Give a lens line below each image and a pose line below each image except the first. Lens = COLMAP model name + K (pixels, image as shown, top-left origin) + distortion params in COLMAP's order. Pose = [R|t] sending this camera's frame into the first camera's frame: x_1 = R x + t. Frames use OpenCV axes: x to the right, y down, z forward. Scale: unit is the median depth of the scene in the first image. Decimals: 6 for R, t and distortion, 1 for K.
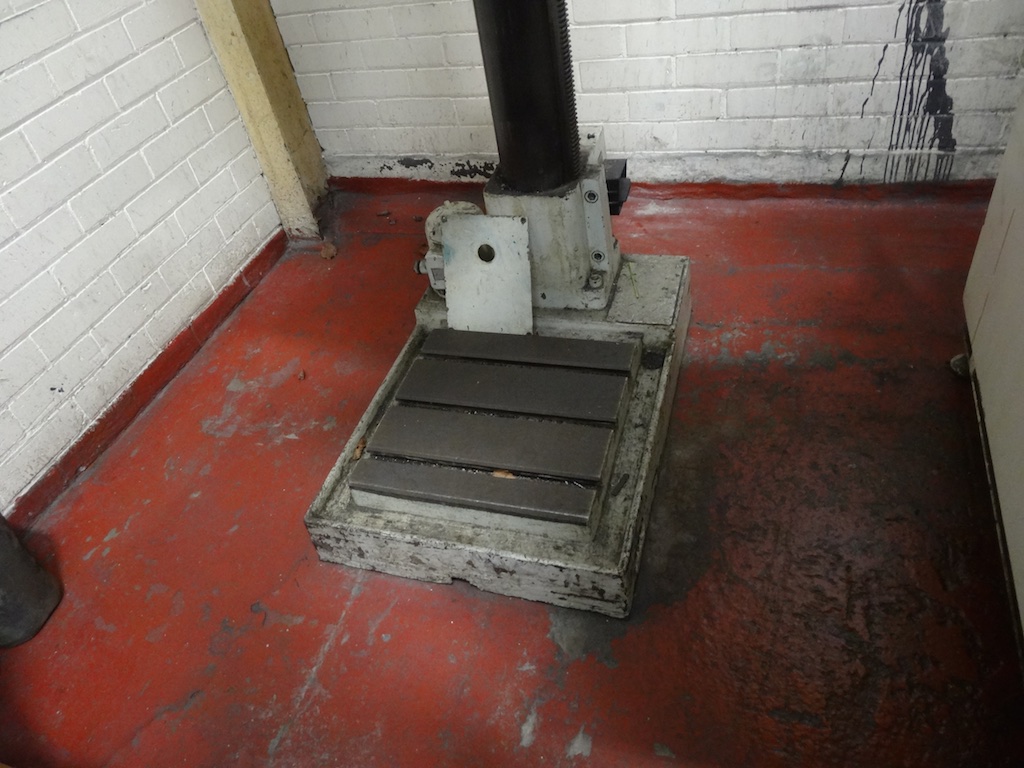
lens RADIAL K [[755.9, 0, 508.4], [0, 755.9, 383.7], [0, 0, 1]] dist [0.001340, -0.005642]
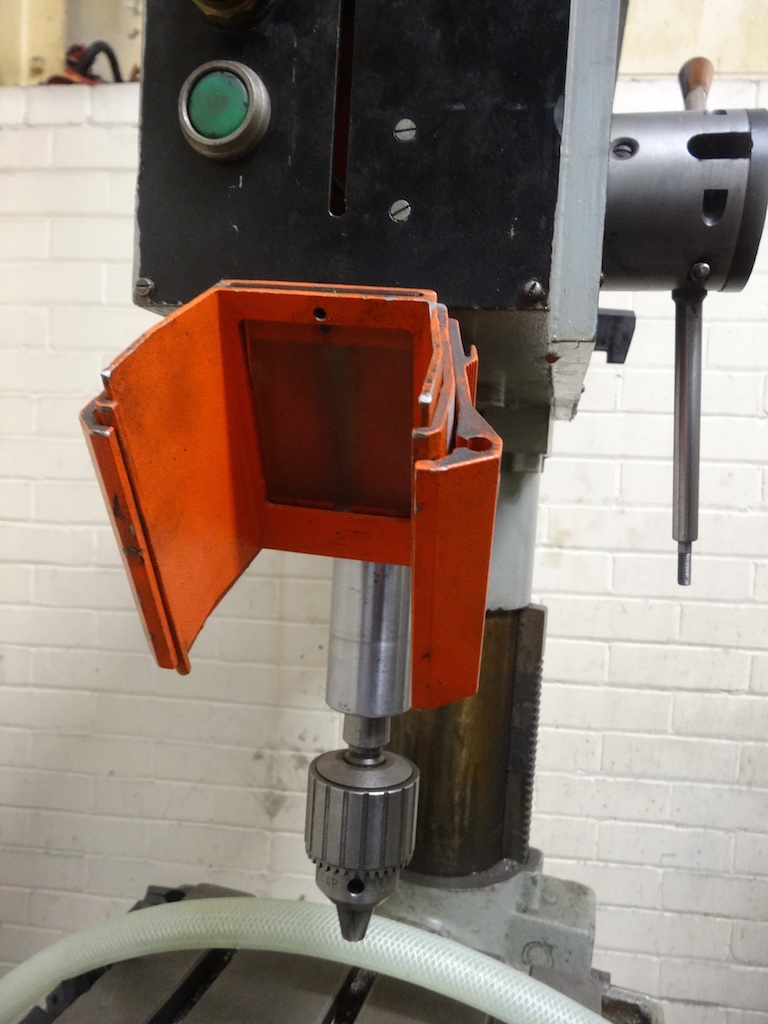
lens RADIAL K [[755.9, 0, 383.9], [0, 755.9, 515.5], [0, 0, 1]] dist [0.001340, -0.005642]
pose [[0.956995, 0.194518, 0.215229, -0.185977], [-0.014884, 0.773846, -0.633199, -0.357081], [-0.289723, 0.602765, 0.743461, 0.152588]]
